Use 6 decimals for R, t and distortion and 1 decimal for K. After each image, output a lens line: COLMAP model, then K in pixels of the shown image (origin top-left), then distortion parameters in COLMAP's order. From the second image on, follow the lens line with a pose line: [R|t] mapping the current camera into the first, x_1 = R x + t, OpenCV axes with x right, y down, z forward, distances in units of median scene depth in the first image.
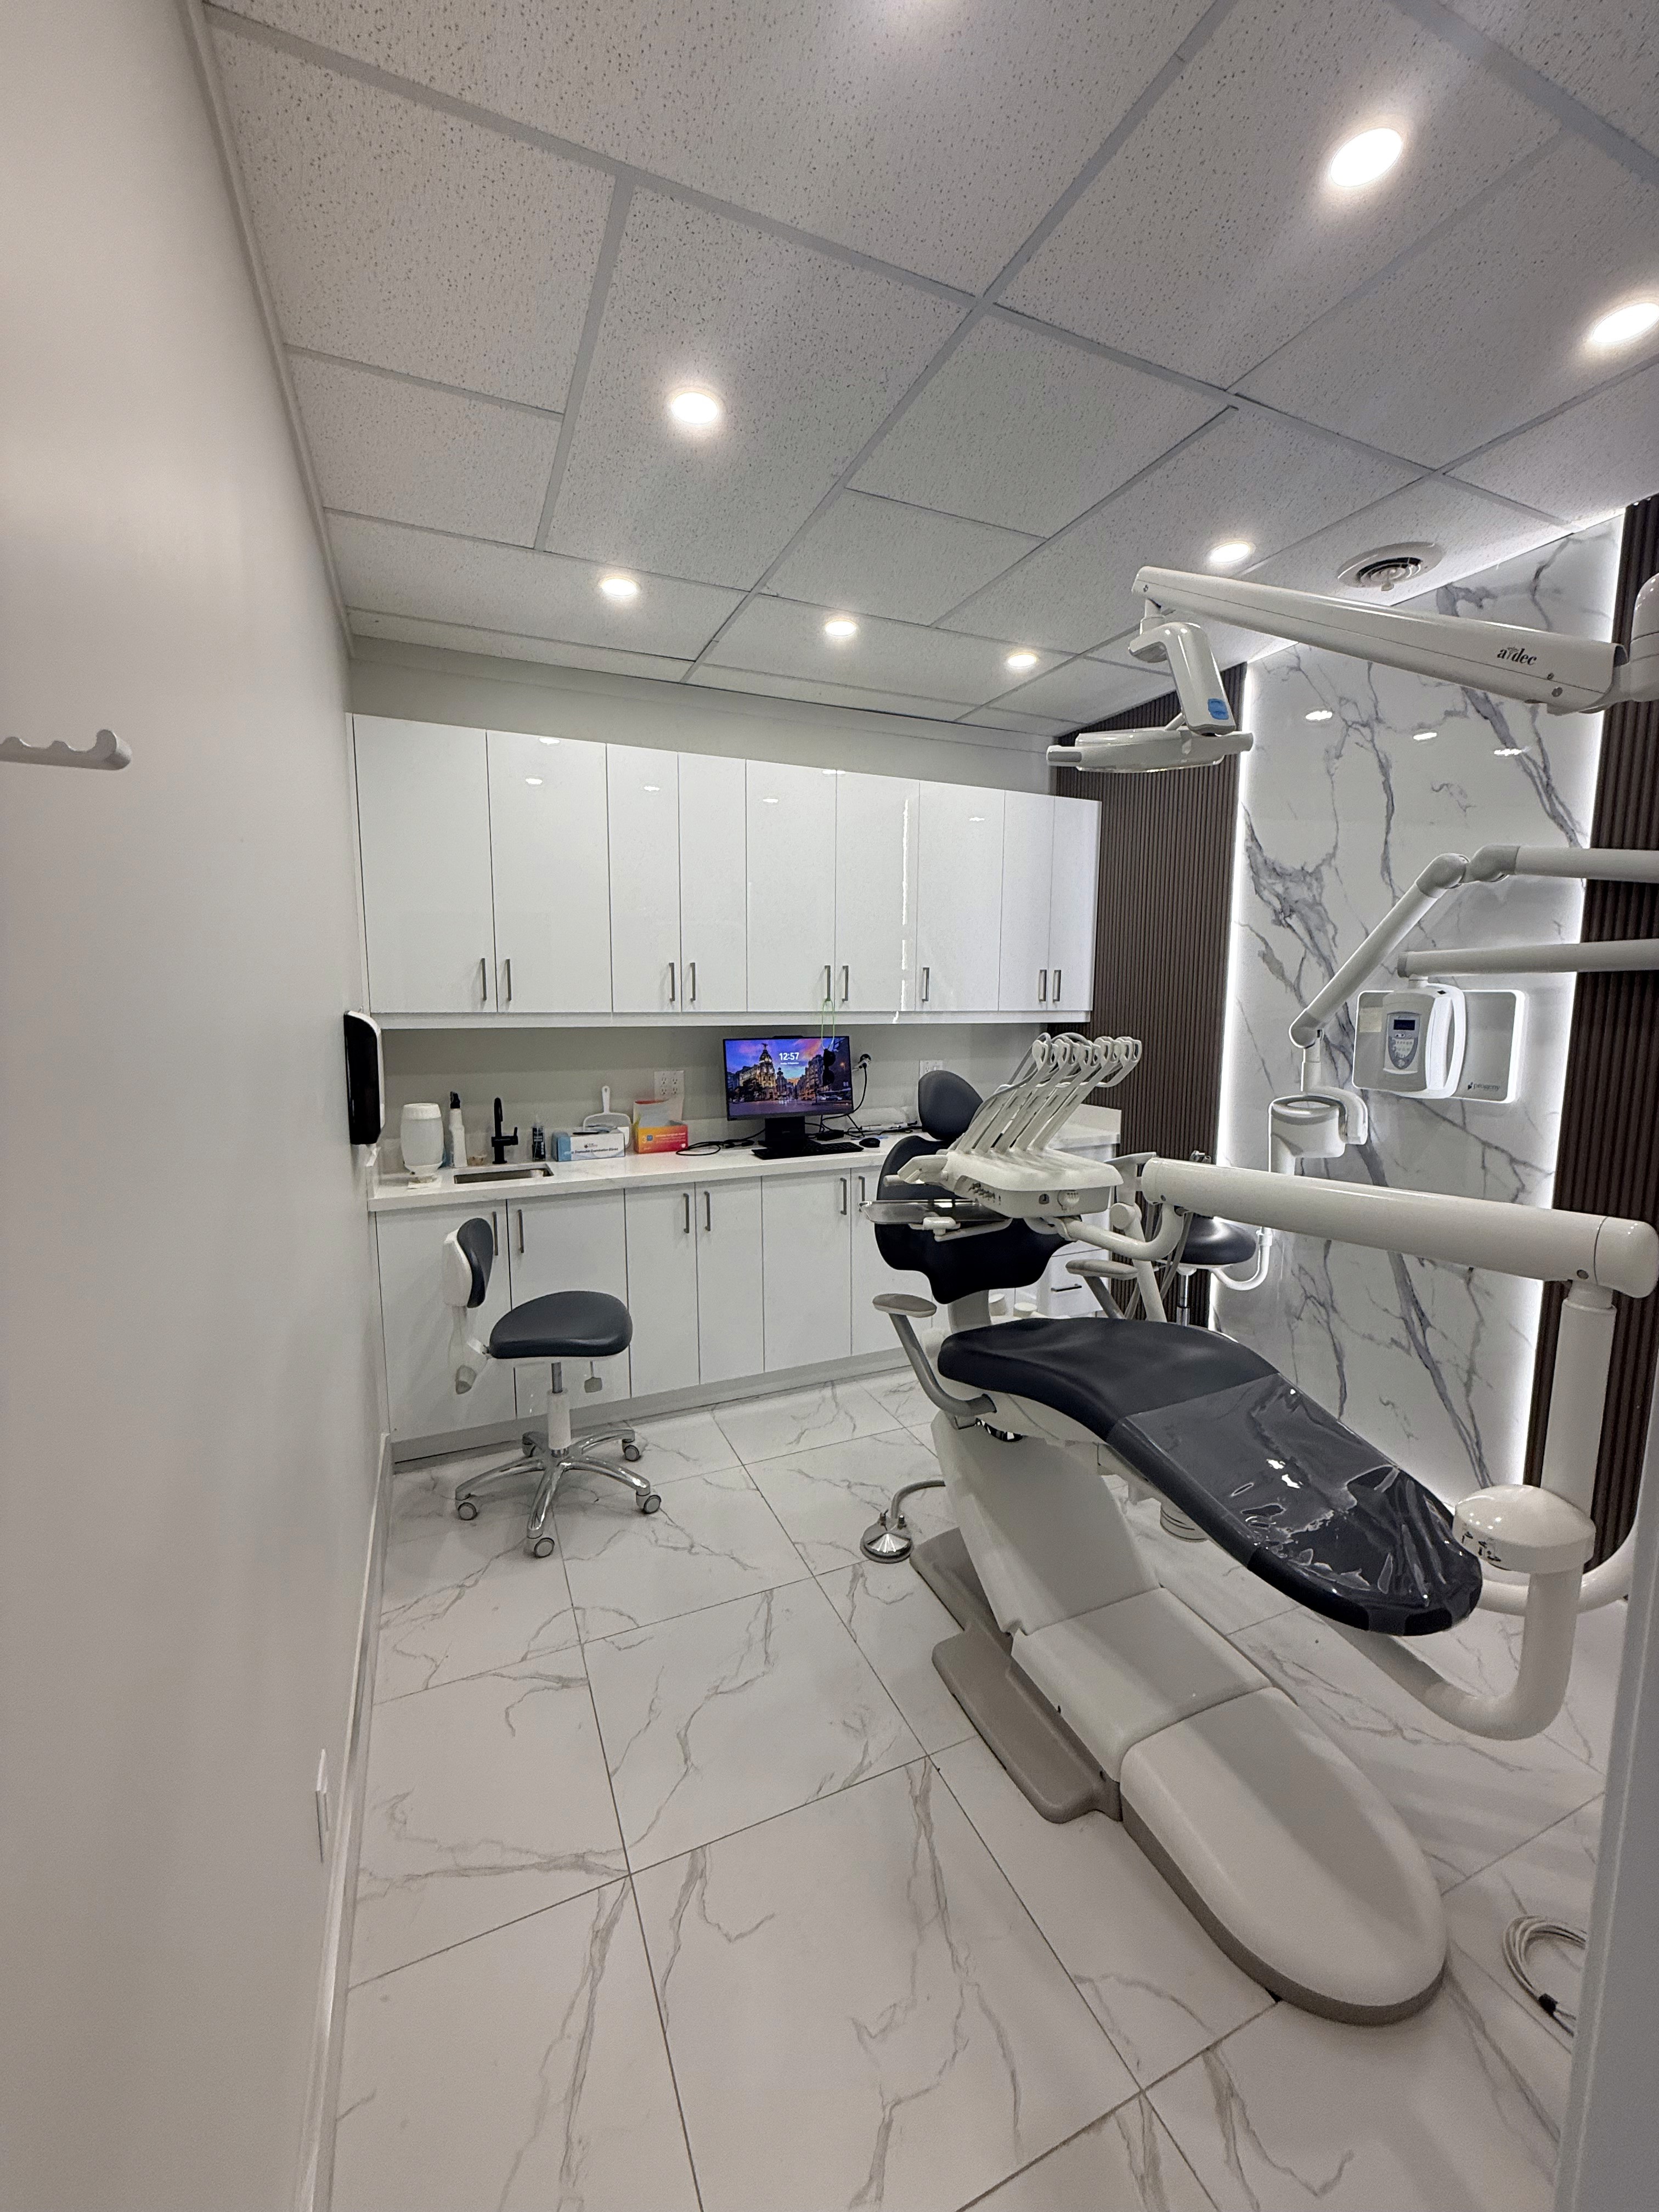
lens RADIAL K [[881.4, 0, 828.6], [0, 881.4, 1090.4], [0, 0, 1]] dist [0.000734, 0.000320]
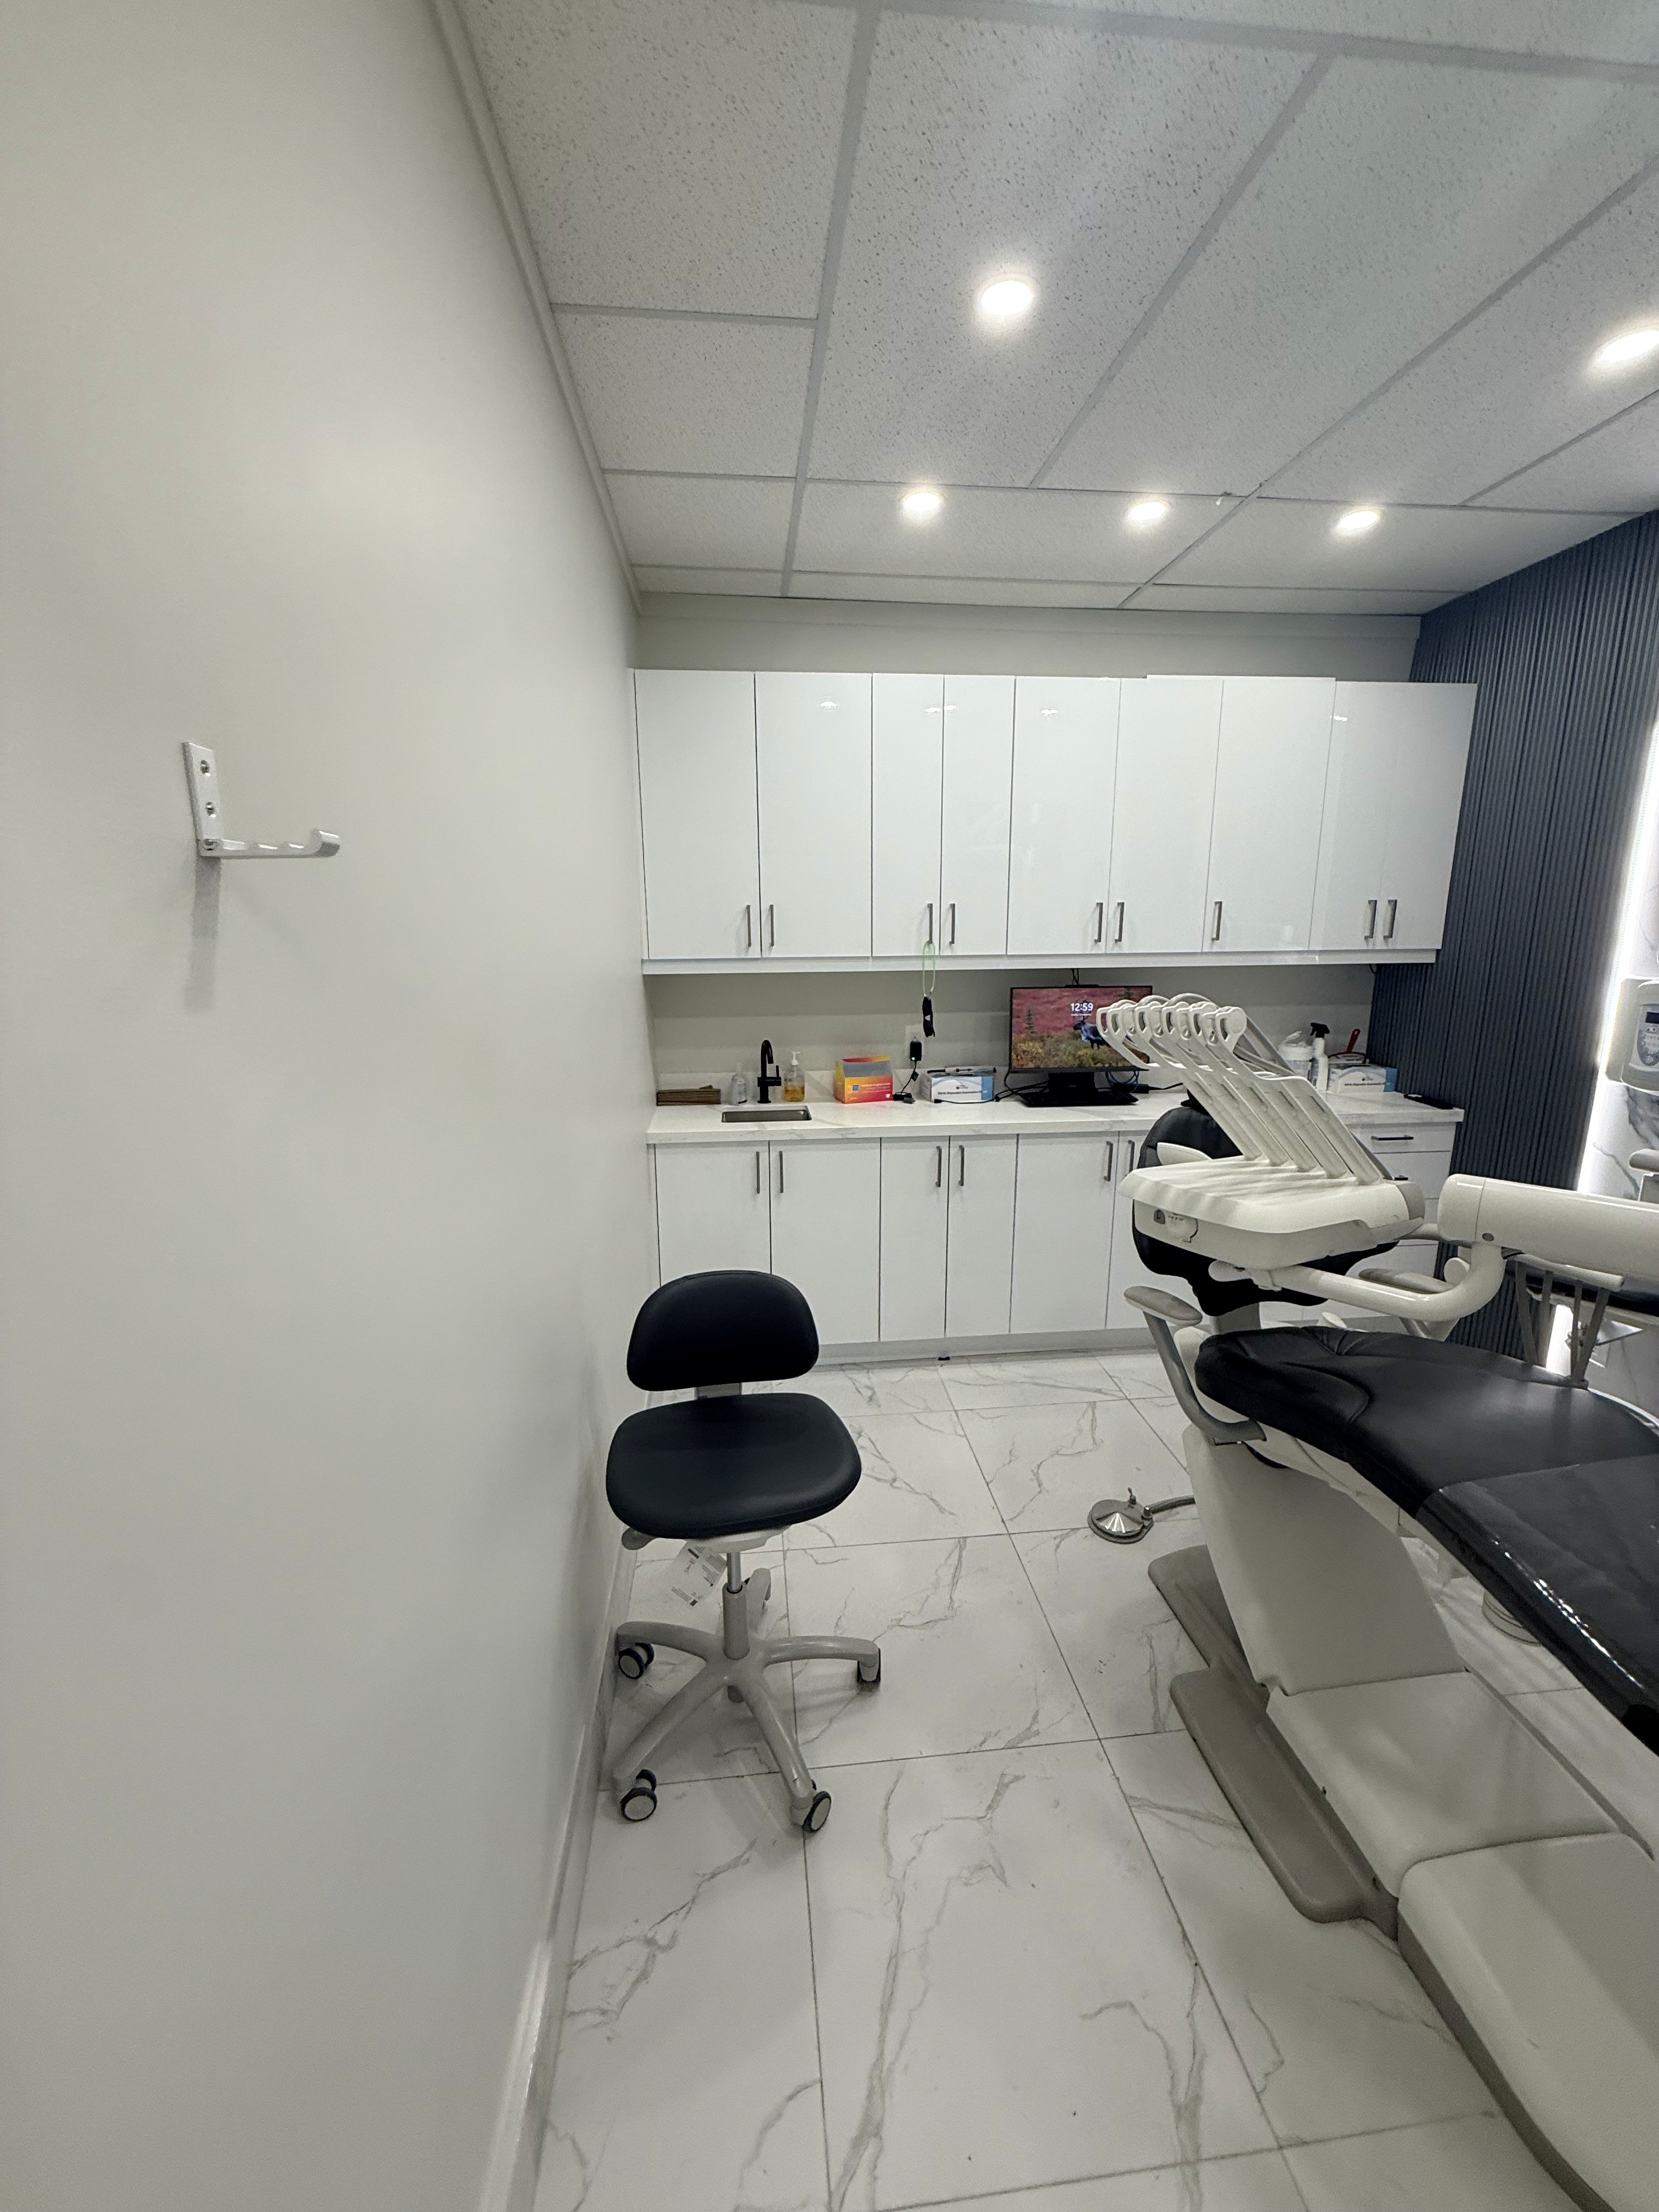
lens RADIAL K [[881.4, 0, 839.3], [0, 881.4, 1082.4], [0, 0, 1]] dist [0.000734, 0.000320]
pose [[0.953603, 0.039633, -0.298448, 0.019664], [-0.018601, 0.997159, 0.072986, -0.018693], [0.300493, -0.064049, 0.951631, 0.041236]]
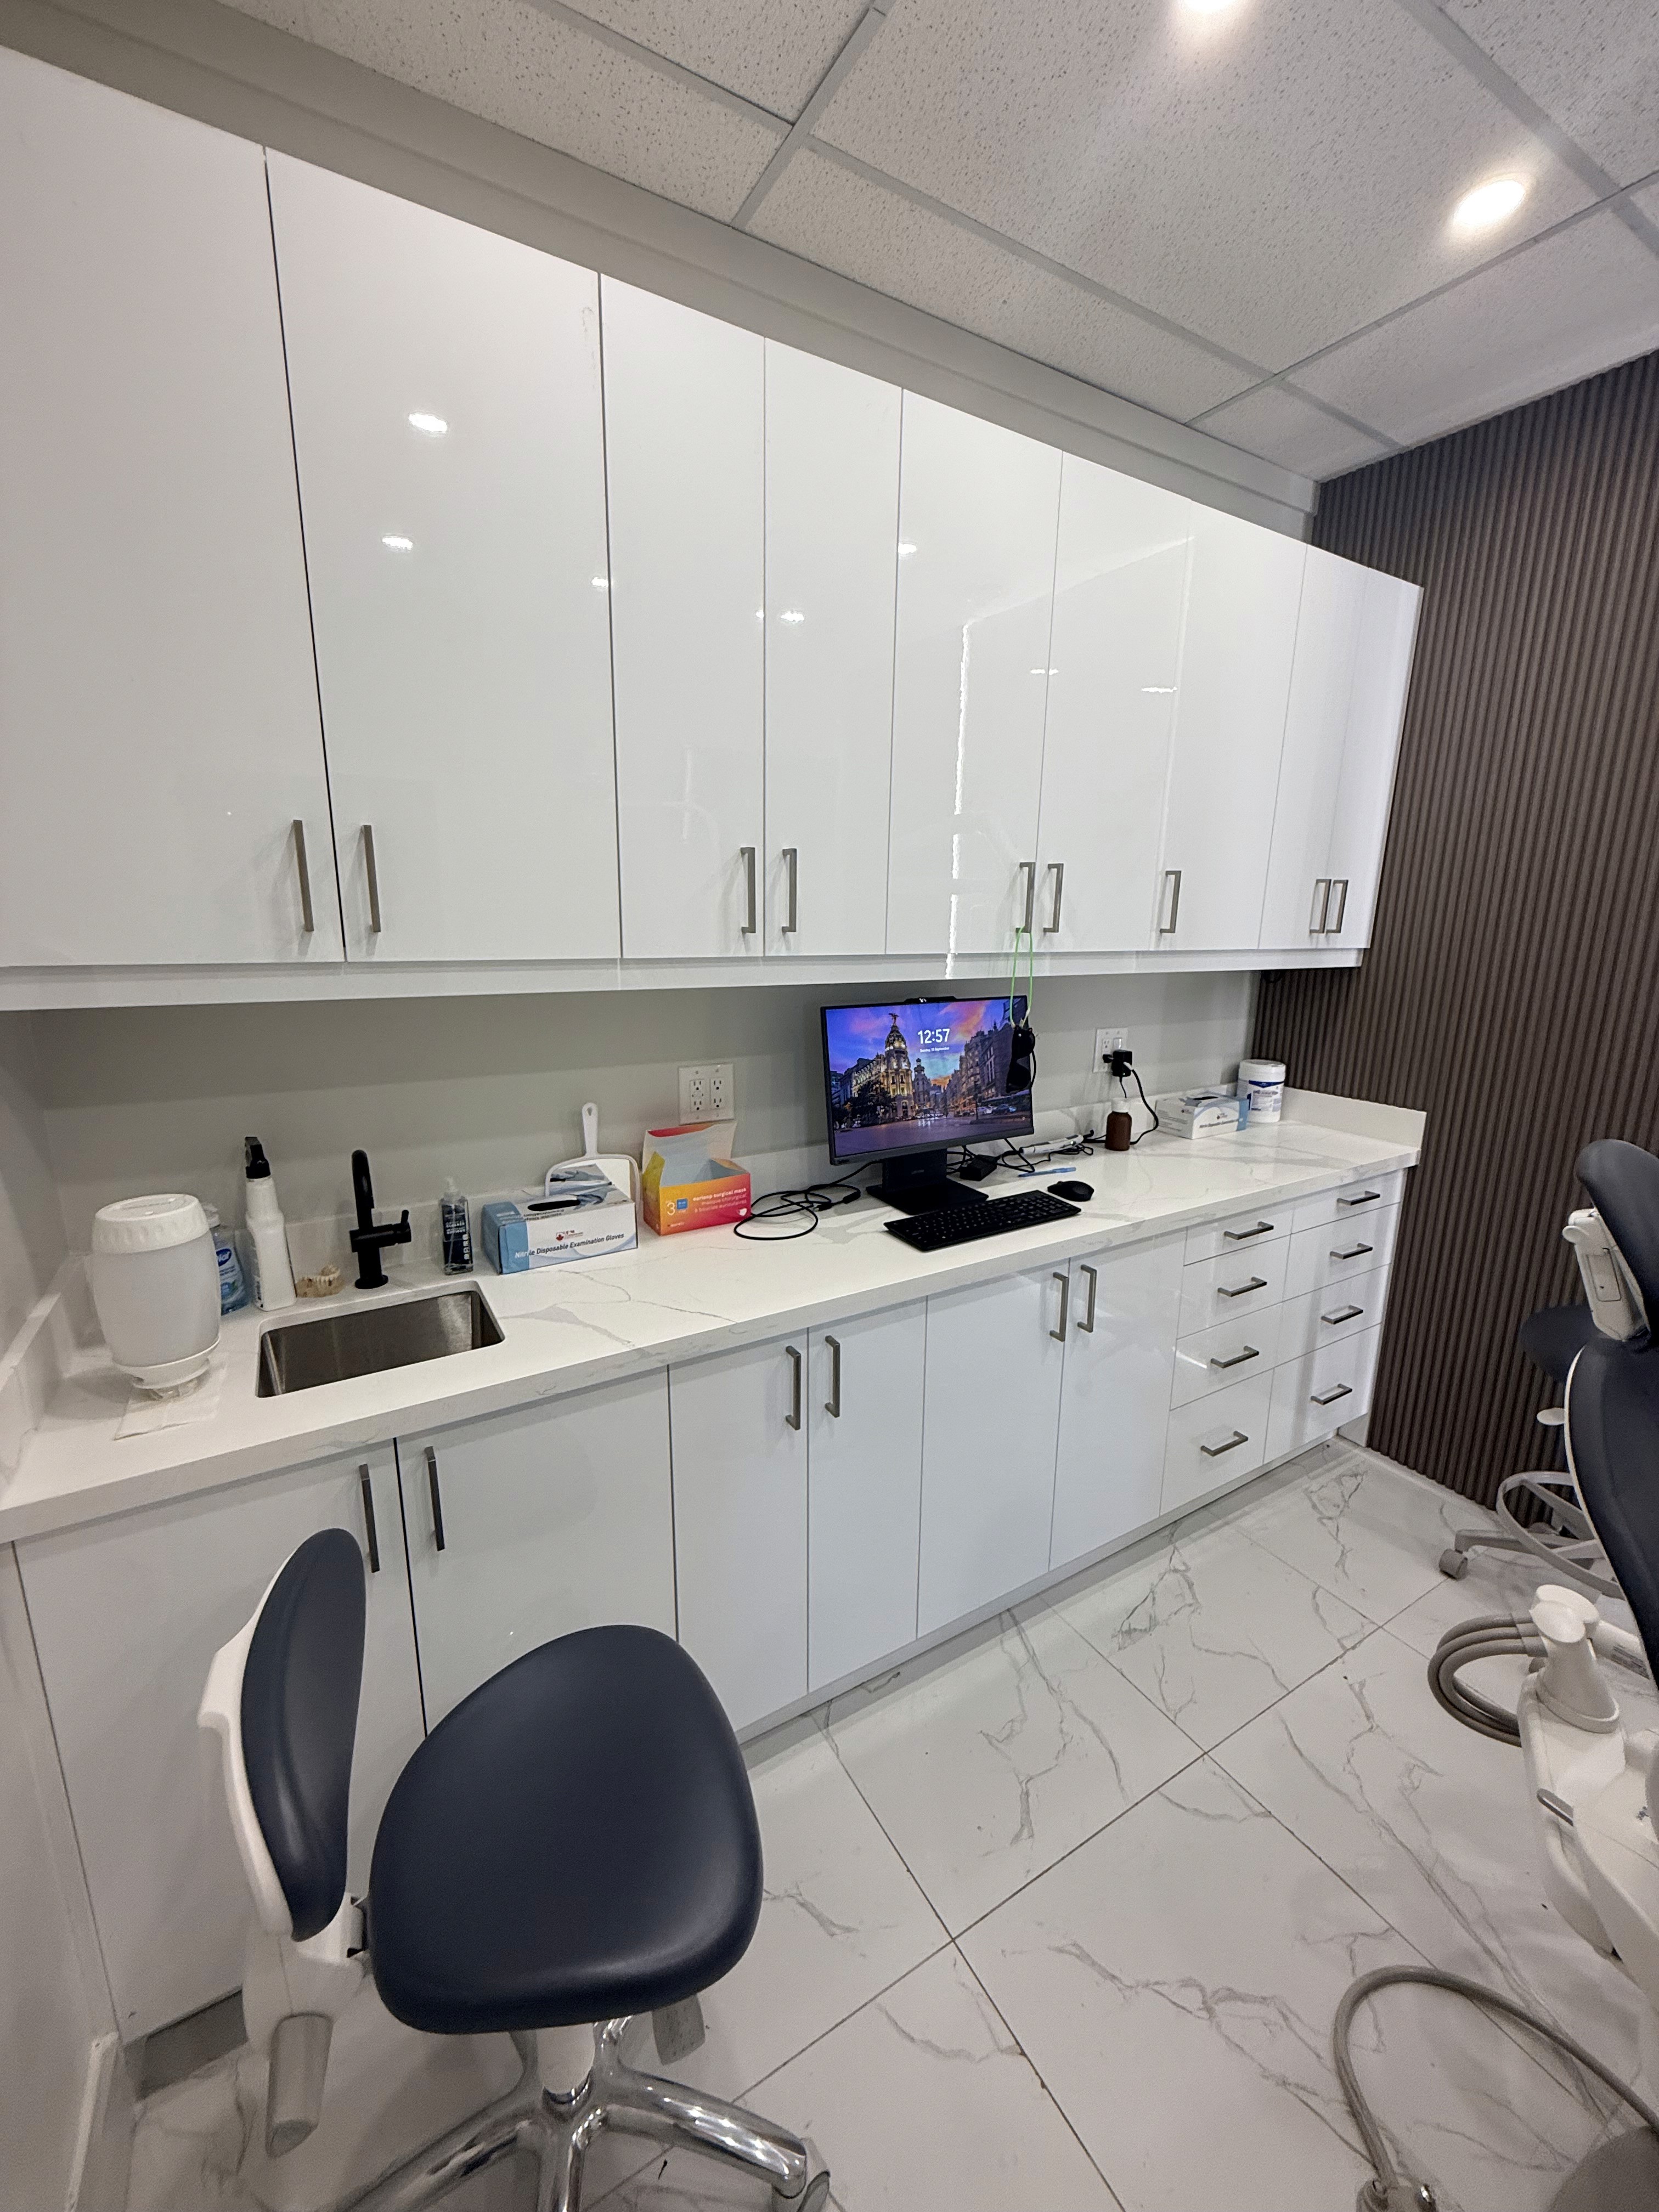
lens RADIAL K [[881.4, 0, 828.0], [0, 881.4, 1095.0], [0, 0, 1]] dist [0.000734, 0.000320]
pose [[0.992901, -0.015422, 0.117941, -0.188273], [0.004093, 0.995402, 0.095702, -0.059873], [-0.118875, -0.094540, 0.988398, 0.522941]]
